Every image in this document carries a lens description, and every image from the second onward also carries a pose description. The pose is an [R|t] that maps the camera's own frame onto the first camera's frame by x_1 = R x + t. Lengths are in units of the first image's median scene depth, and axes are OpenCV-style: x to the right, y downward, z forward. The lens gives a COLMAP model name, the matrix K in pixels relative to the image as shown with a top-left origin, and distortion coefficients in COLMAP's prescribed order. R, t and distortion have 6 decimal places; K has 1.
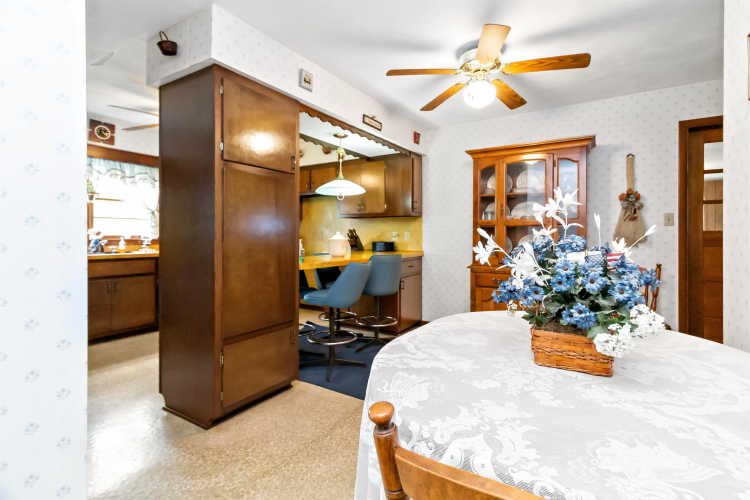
lens RADIAL K [[355.7, 0, 375.2], [0, 355.7, 237.6], [0, 0, 1]] dist [0.017875, 0.000179]
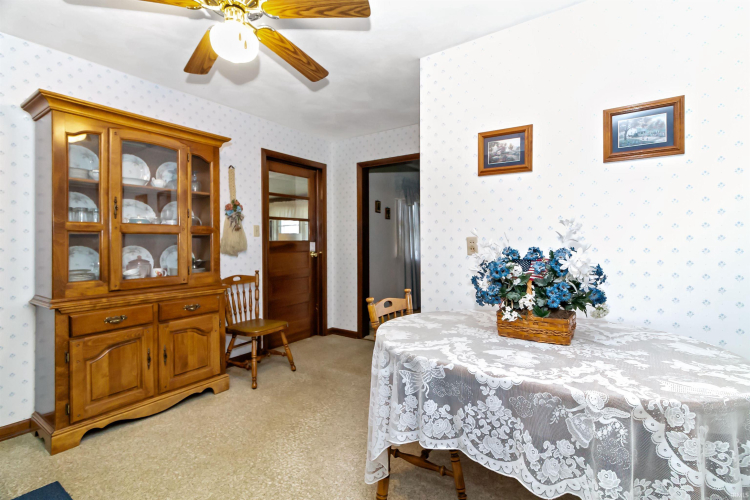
lens RADIAL K [[356.6, 0, 377.8], [0, 356.6, 242.3], [0, 0, 1]] dist [0.004757, 0.000711]
pose [[0.048672, -0.003650, 0.998808, -0.737728], [0.012130, 0.999922, 0.003063, -0.029875], [-0.998741, 0.011967, 0.048713, 1.347808]]
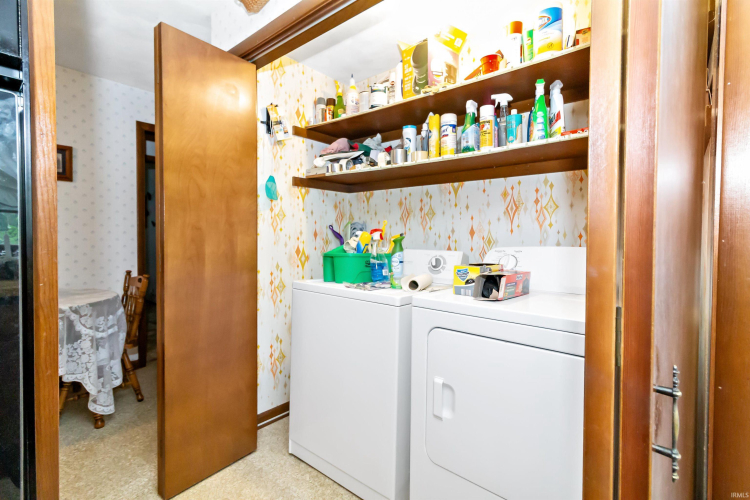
lens RADIAL K [[356.6, 0, 377.8], [0, 356.6, 242.3], [0, 0, 1]] dist [0.004757, 0.000711]
pose [[-0.989612, -0.008741, 0.143500, -1.558629], [-0.004733, 0.999590, 0.028247, -0.035935], [-0.143688, 0.027275, -0.989247, 2.211797]]
